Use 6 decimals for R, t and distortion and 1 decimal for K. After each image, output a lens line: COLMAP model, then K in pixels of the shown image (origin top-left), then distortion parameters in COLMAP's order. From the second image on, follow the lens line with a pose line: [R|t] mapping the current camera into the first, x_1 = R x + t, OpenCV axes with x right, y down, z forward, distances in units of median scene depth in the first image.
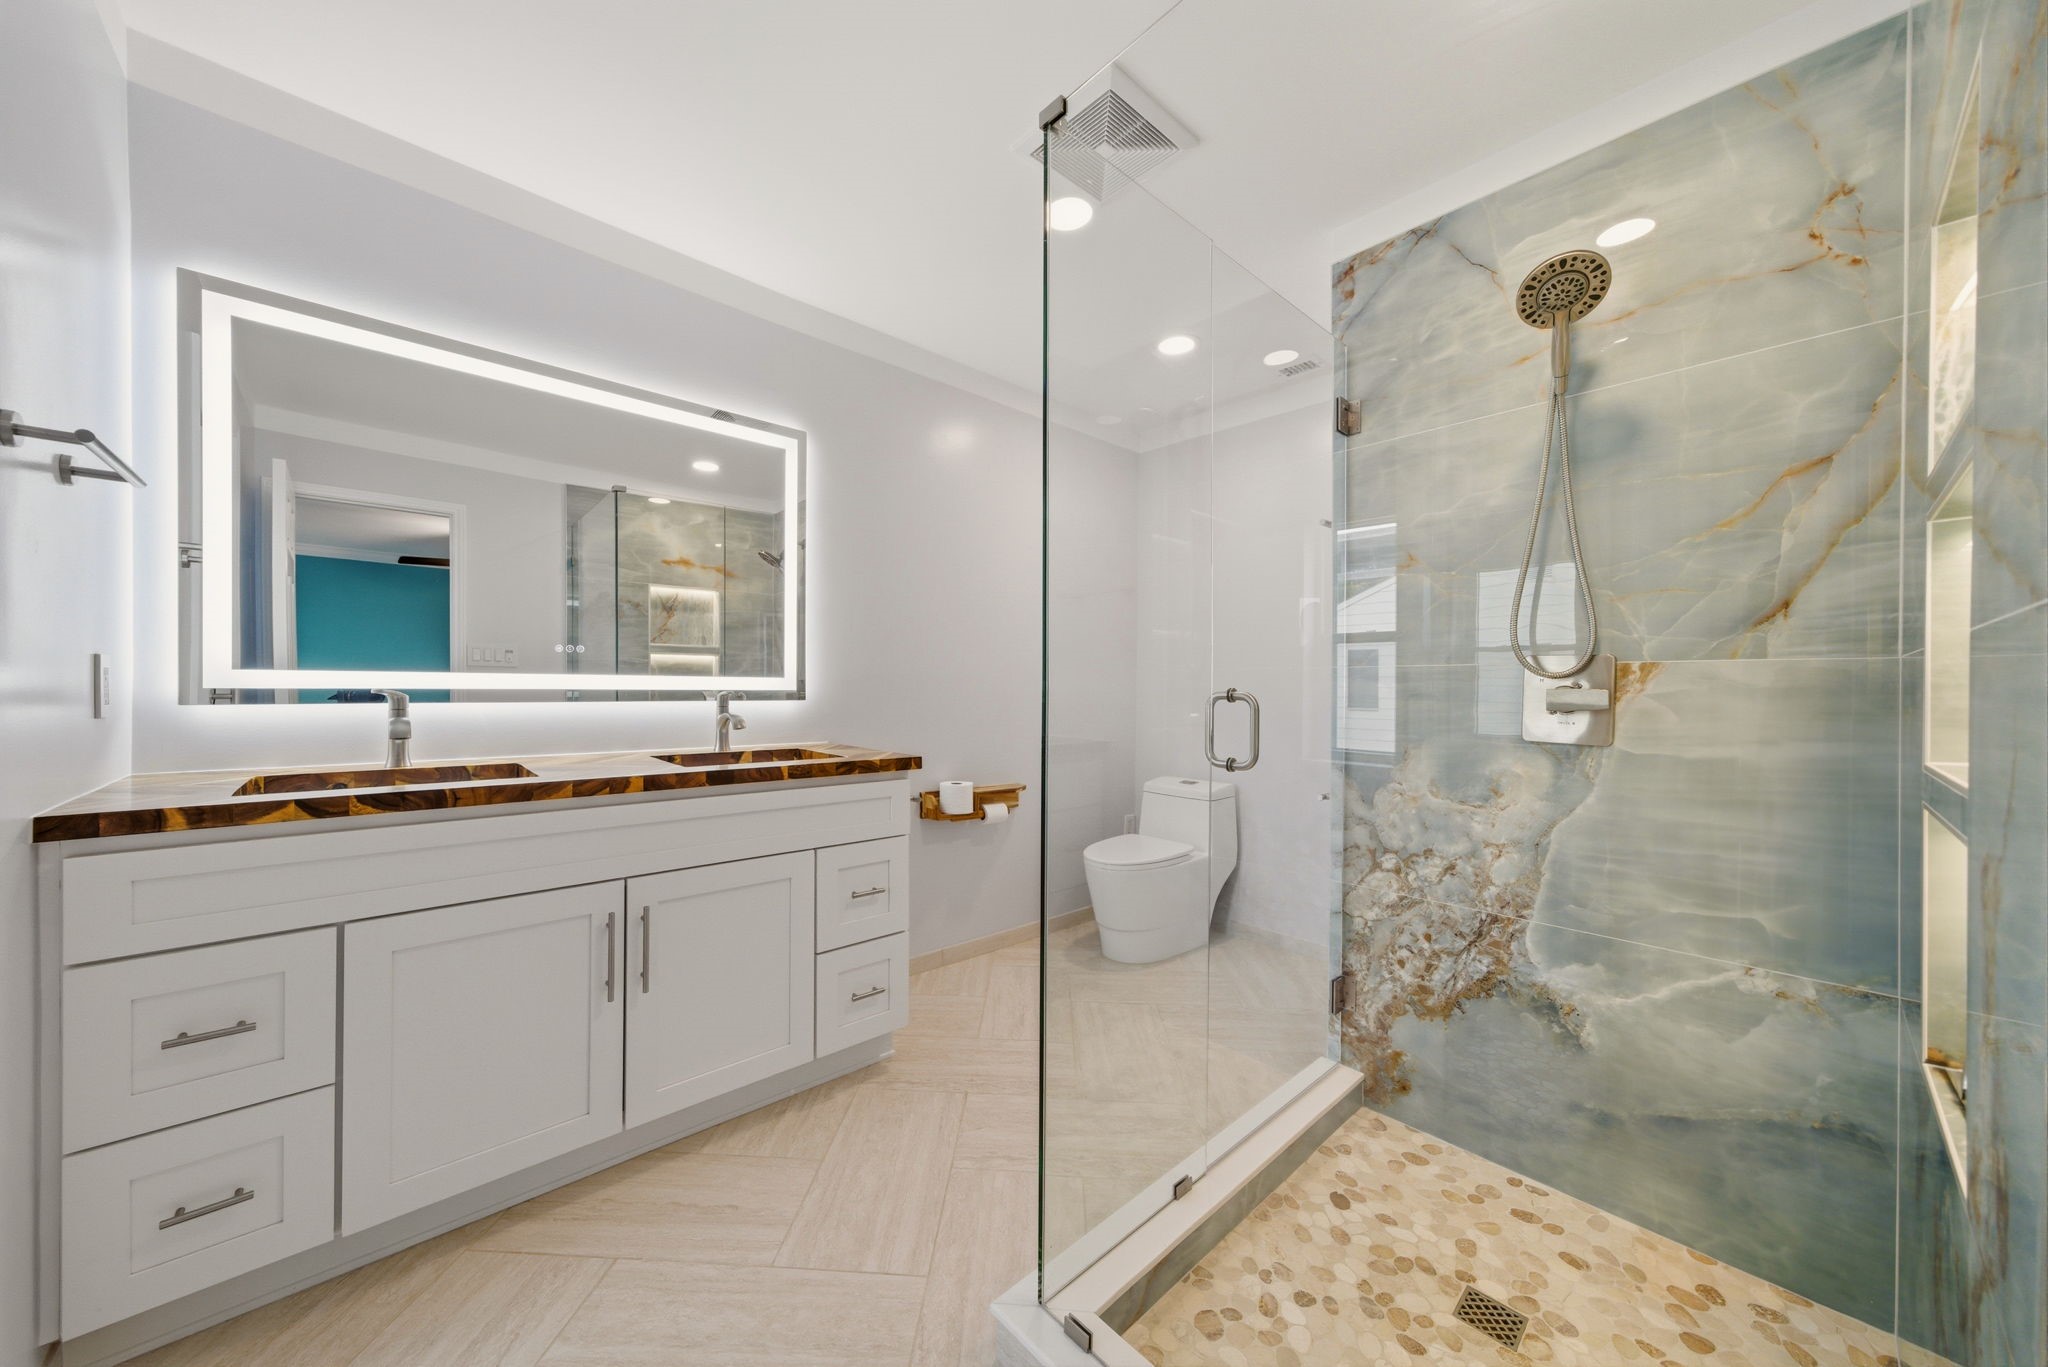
lens RADIAL K [[701.1, 0, 1022.7], [0, 701.1, 689.7], [0, 0, 1]] dist [0.006439, 0.000530]
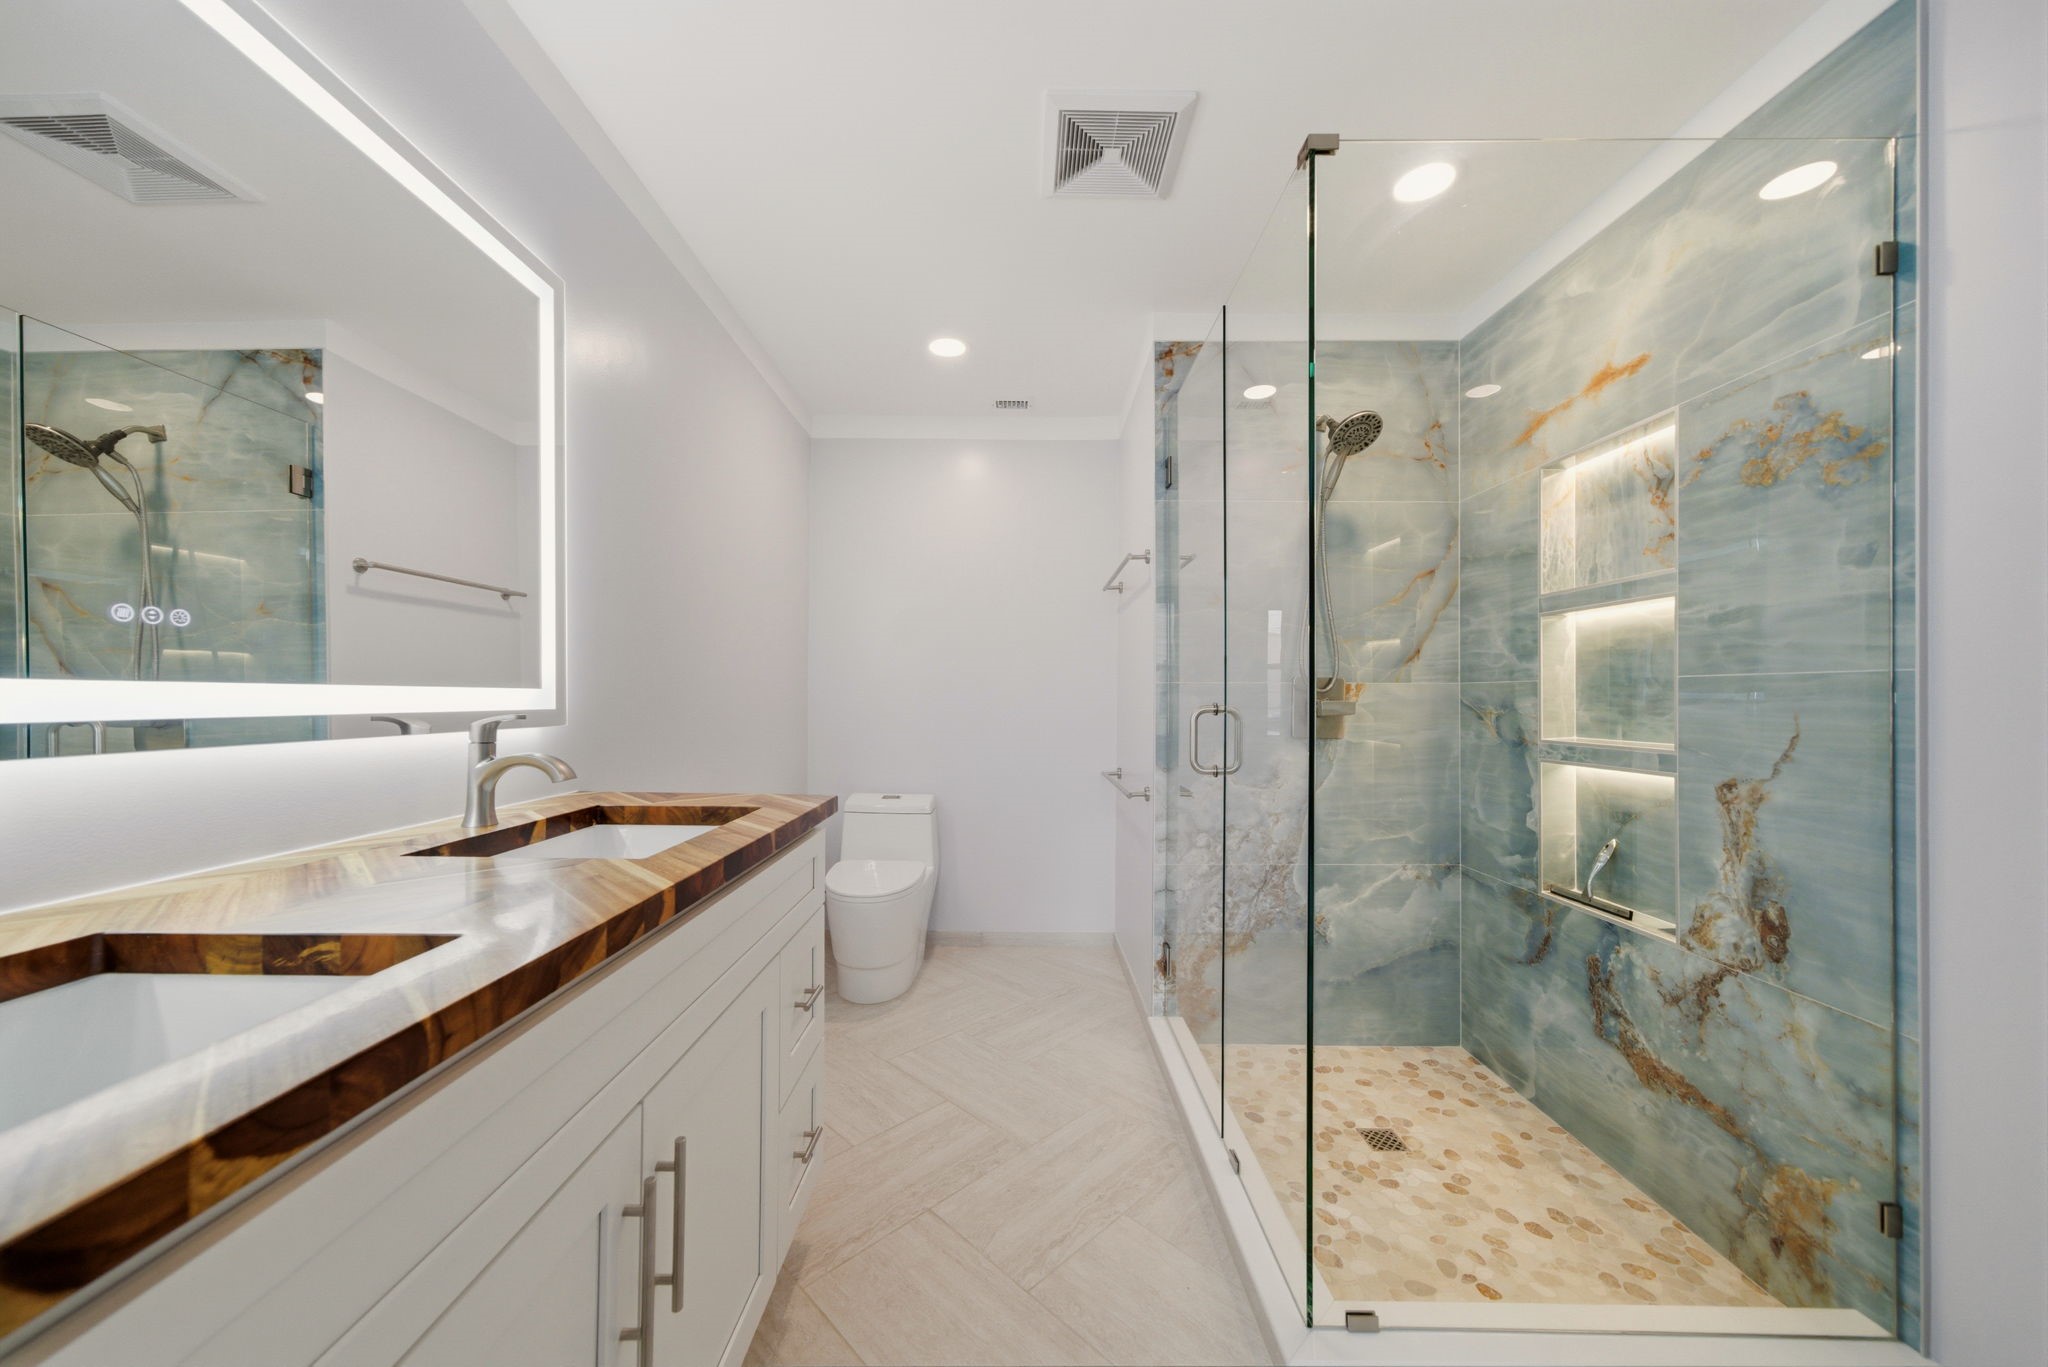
lens RADIAL K [[701.1, 0, 1022.2], [0, 701.1, 695.4], [0, 0, 1]] dist [0.006439, 0.000530]
pose [[0.684331, -0.001842, 0.729169, -0.776650], [0.003685, 0.999993, -0.000932, -0.014709], [-0.729162, 0.003325, 0.684333, 0.487422]]
